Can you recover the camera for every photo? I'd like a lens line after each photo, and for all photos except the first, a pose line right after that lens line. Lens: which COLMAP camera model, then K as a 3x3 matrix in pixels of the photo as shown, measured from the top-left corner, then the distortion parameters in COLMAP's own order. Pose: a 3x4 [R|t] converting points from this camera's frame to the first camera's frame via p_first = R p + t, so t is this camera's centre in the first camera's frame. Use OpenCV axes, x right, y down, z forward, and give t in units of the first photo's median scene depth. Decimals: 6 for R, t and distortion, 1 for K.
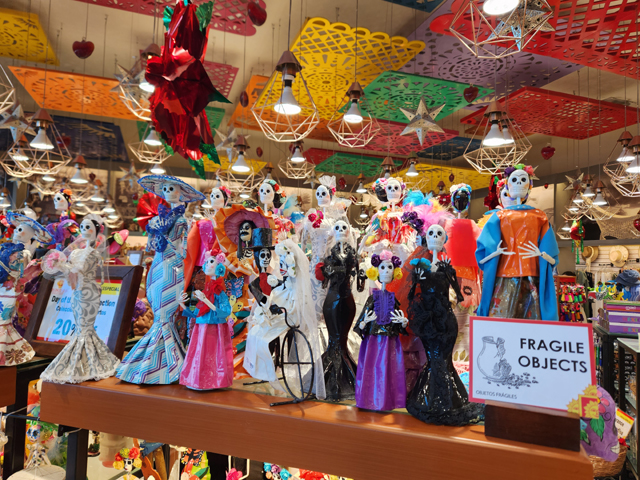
lens RADIAL K [[428.9, 0, 333.9], [0, 428.9, 250.4], [0, 0, 1]] dist [0.005235, -0.013803]
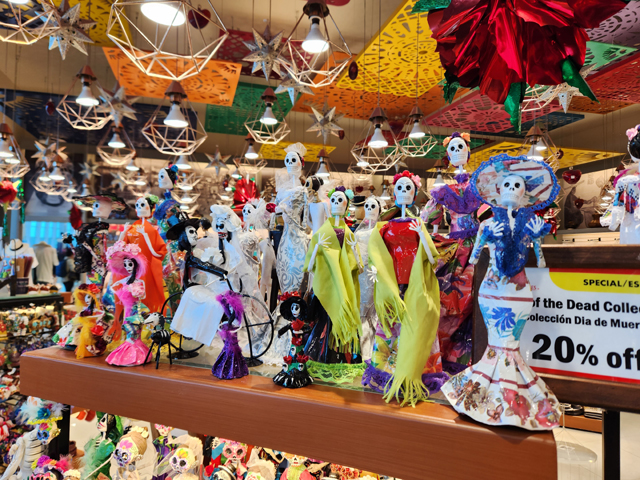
lens RADIAL K [[428.9, 0, 308.8], [0, 428.9, 242.9], [0, 0, 1]] dist [0.005235, -0.013803]
pose [[0.996602, -0.018787, -0.080201, -0.248474], [0.018858, 0.999822, 0.000123, 0.006519], [0.080184, -0.001635, 0.996779, 0.099803]]
